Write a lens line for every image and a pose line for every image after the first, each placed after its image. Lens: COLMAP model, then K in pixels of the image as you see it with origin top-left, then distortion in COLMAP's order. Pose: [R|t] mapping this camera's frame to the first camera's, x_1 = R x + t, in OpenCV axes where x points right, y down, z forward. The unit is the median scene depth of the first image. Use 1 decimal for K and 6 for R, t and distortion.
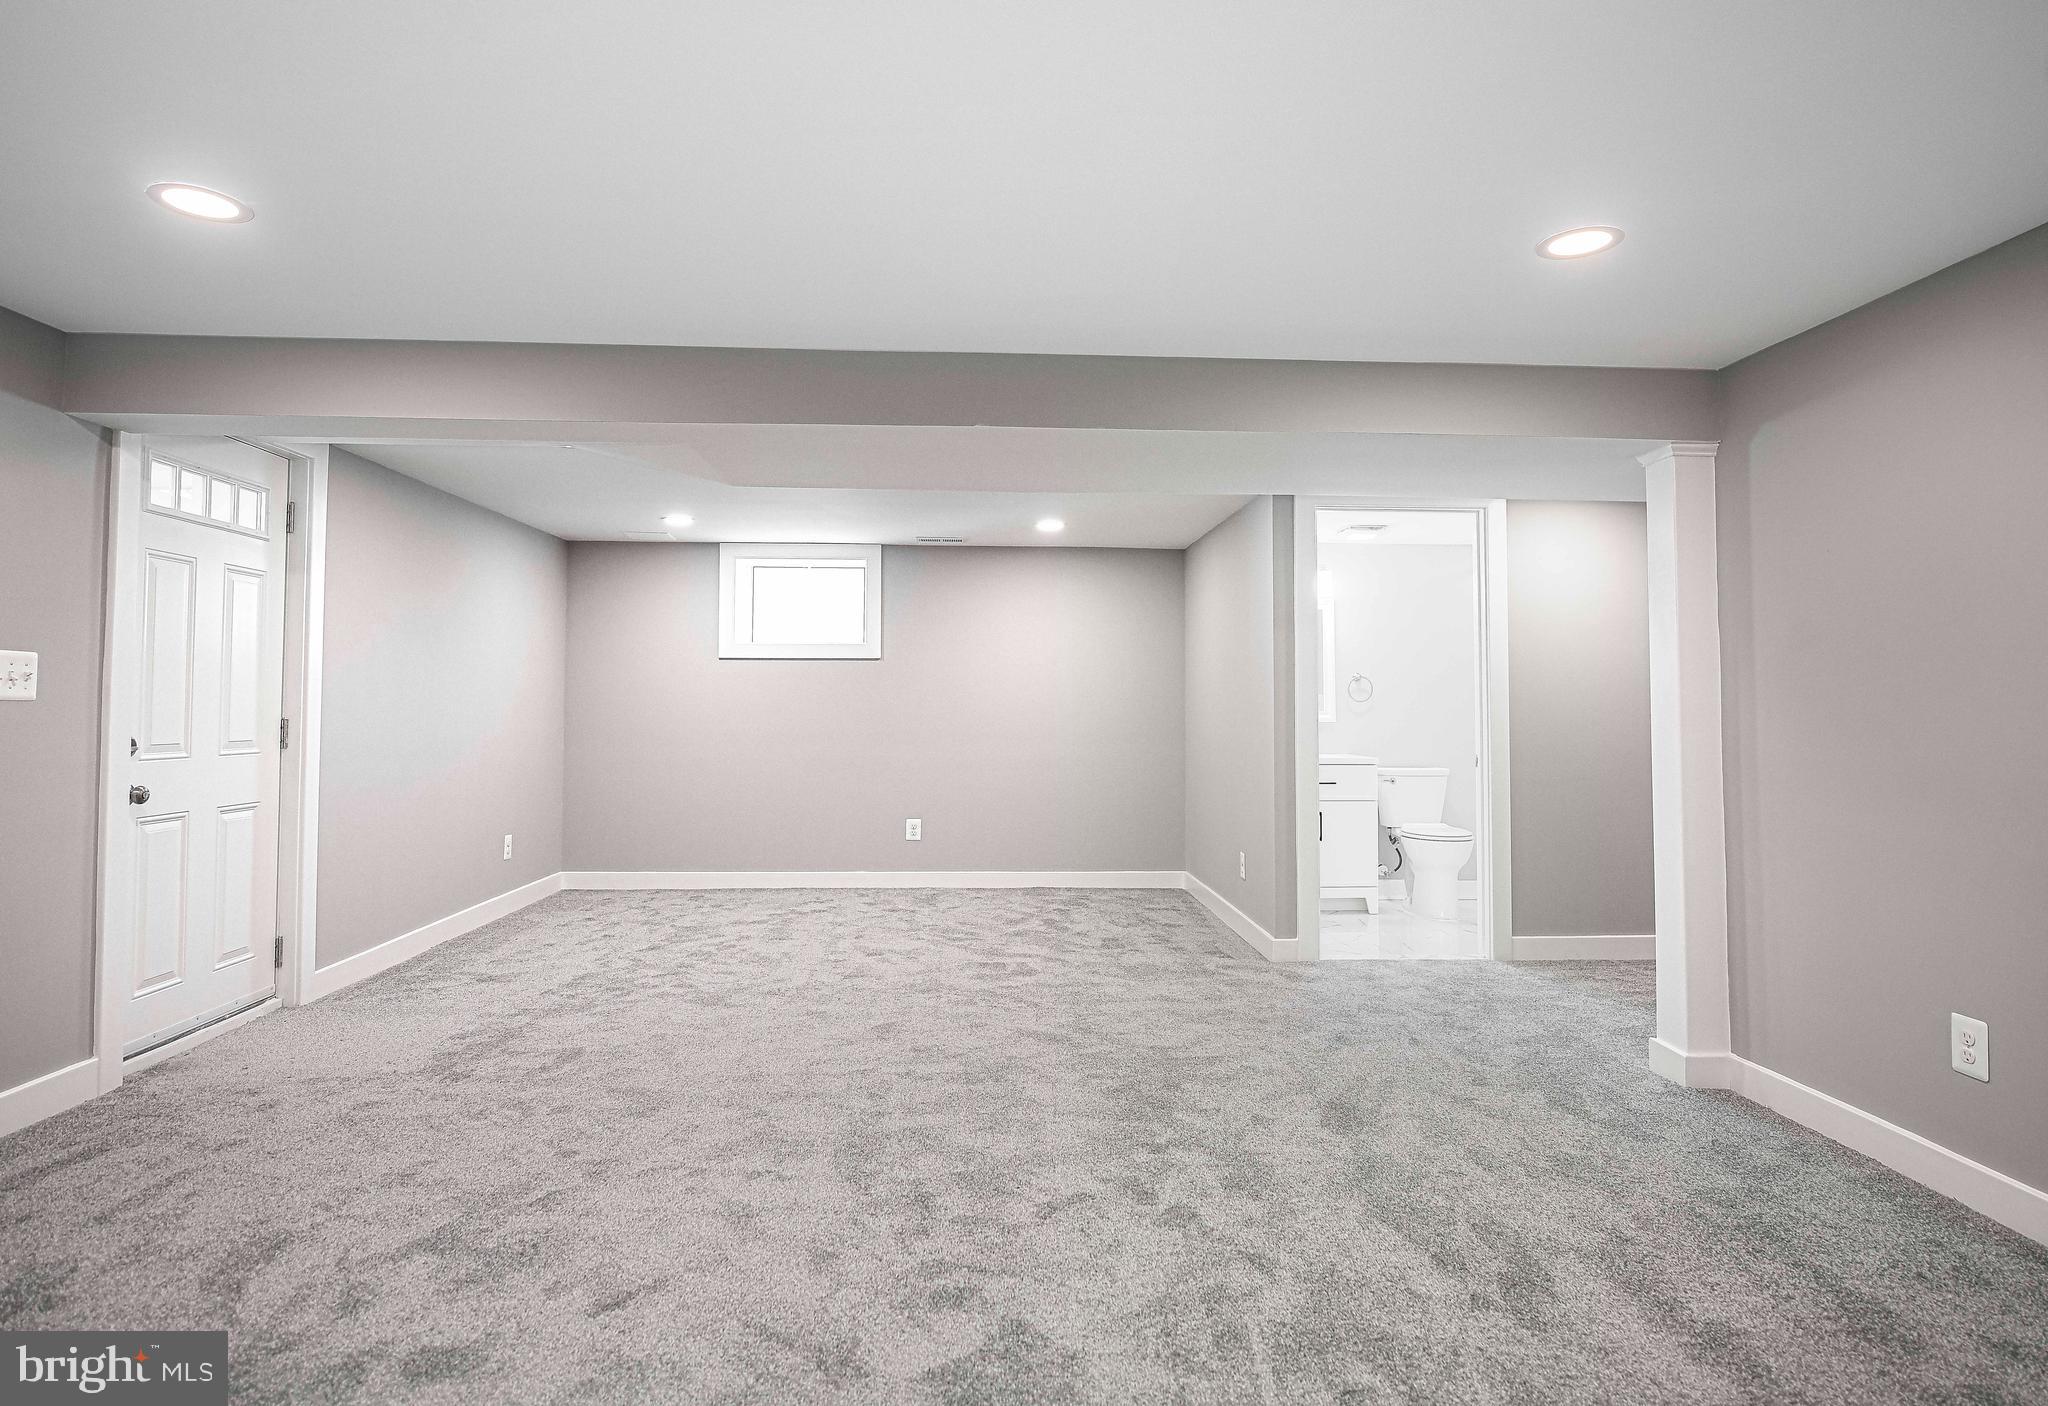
lens RADIAL K [[1113.0, 0, 1024.0], [0, 1113.0, 679.2], [0, 0, 1]] dist [-0.001254, -0.000593]
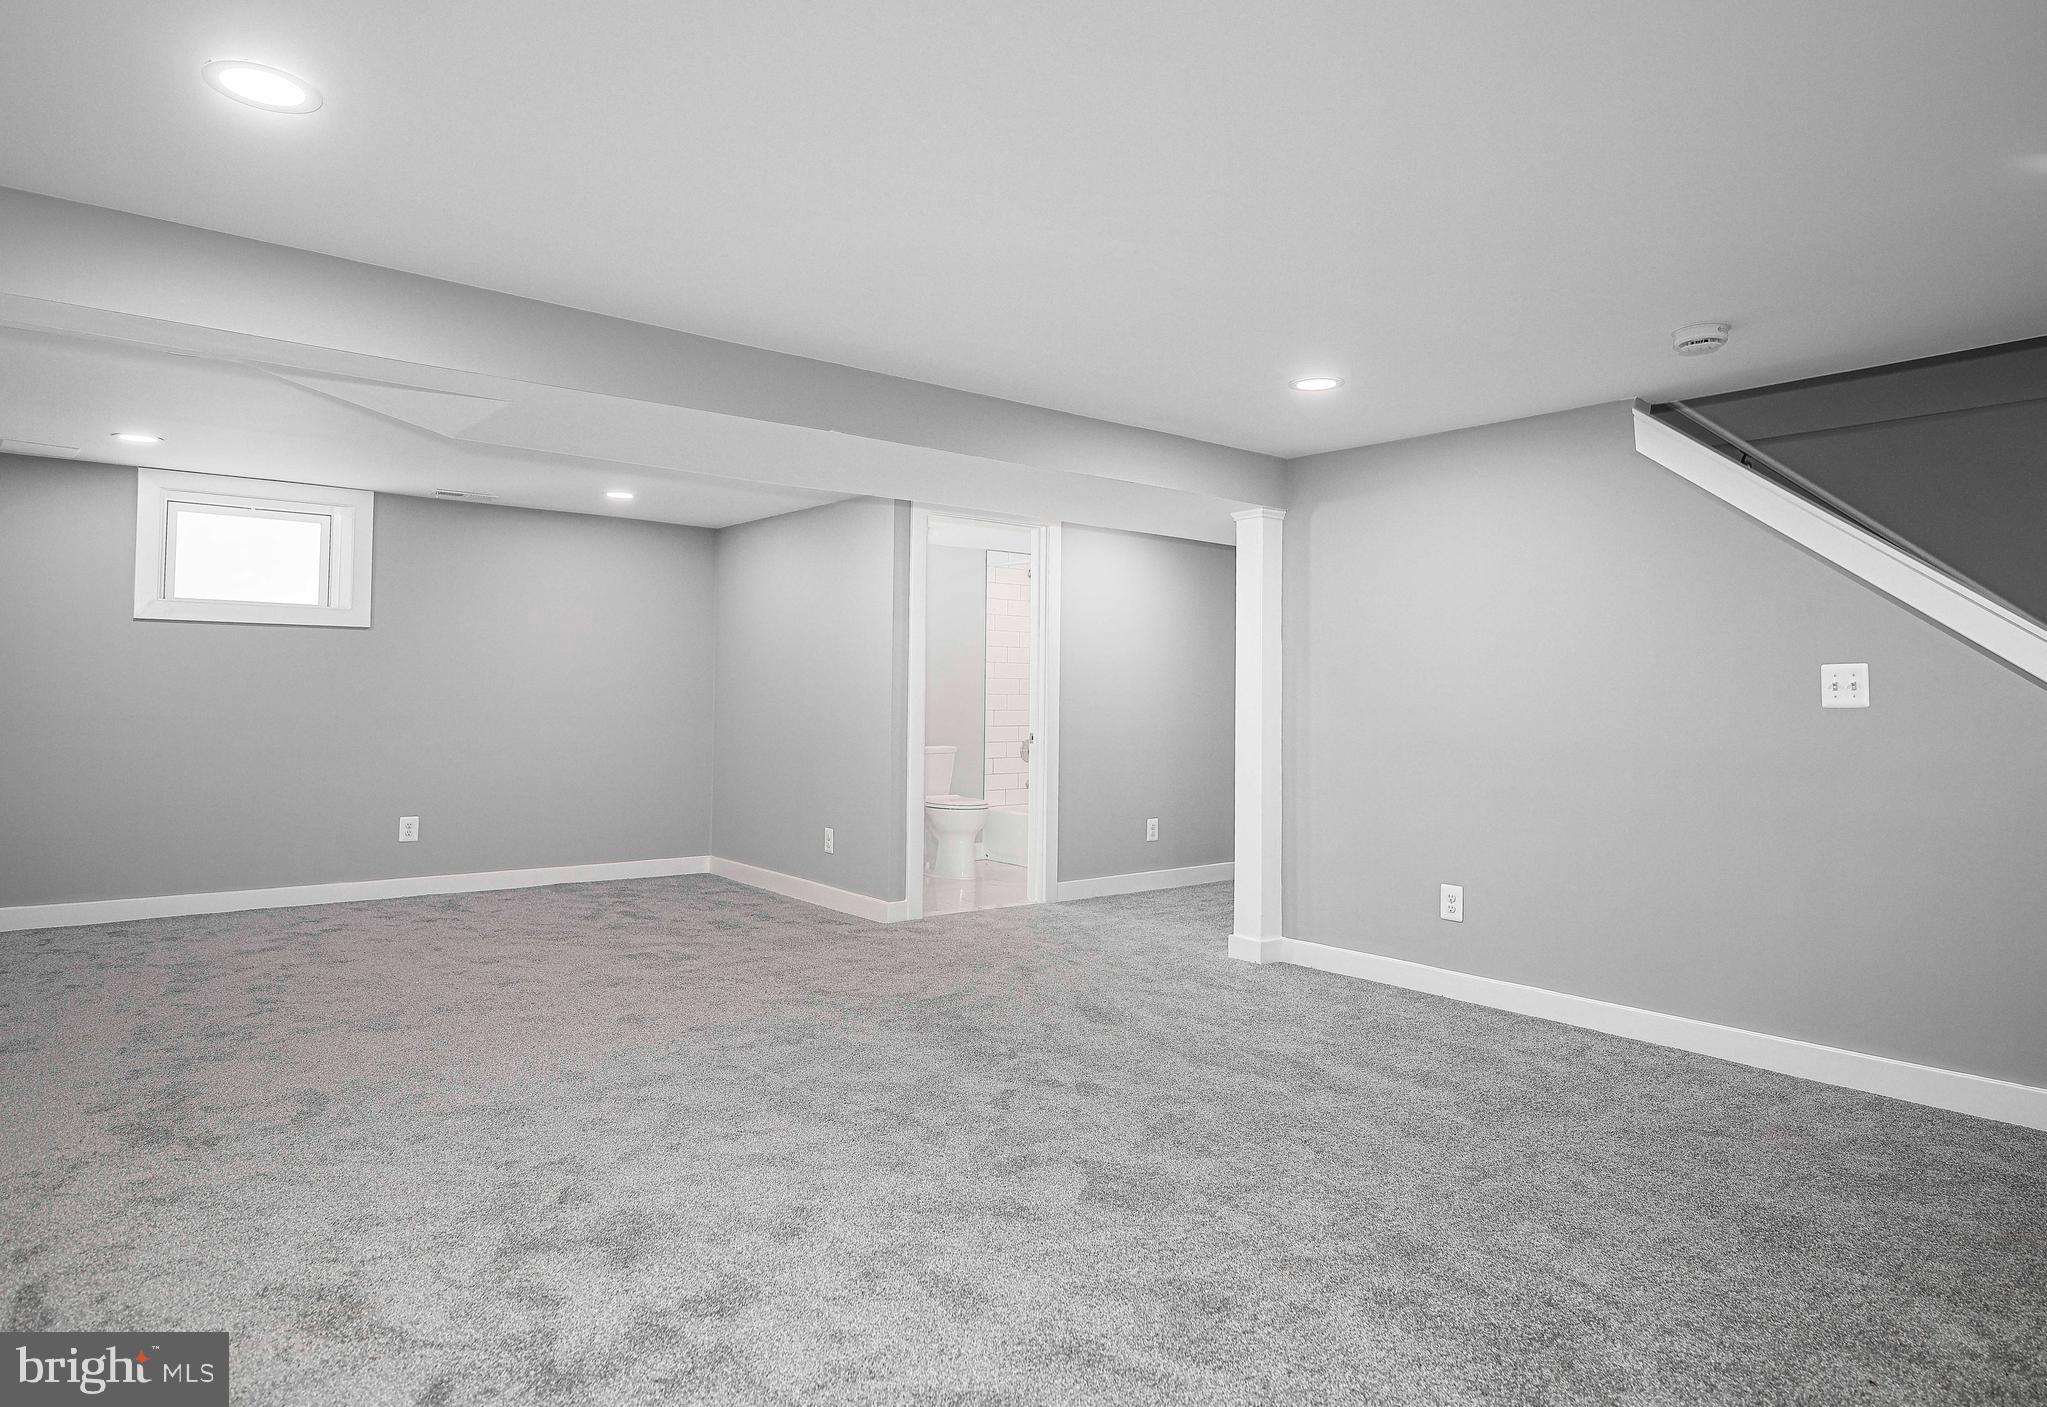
lens RADIAL K [[1209.0, 0, 1023.5], [0, 1209.0, 703.5], [0, 0, 1]] dist [0.006250, -0.000152]
pose [[0.809462, 0.002724, 0.587165, -0.572425], [-0.026271, 0.999156, 0.031581, -0.007429], [-0.586584, -0.040989, 0.808851, -0.062274]]
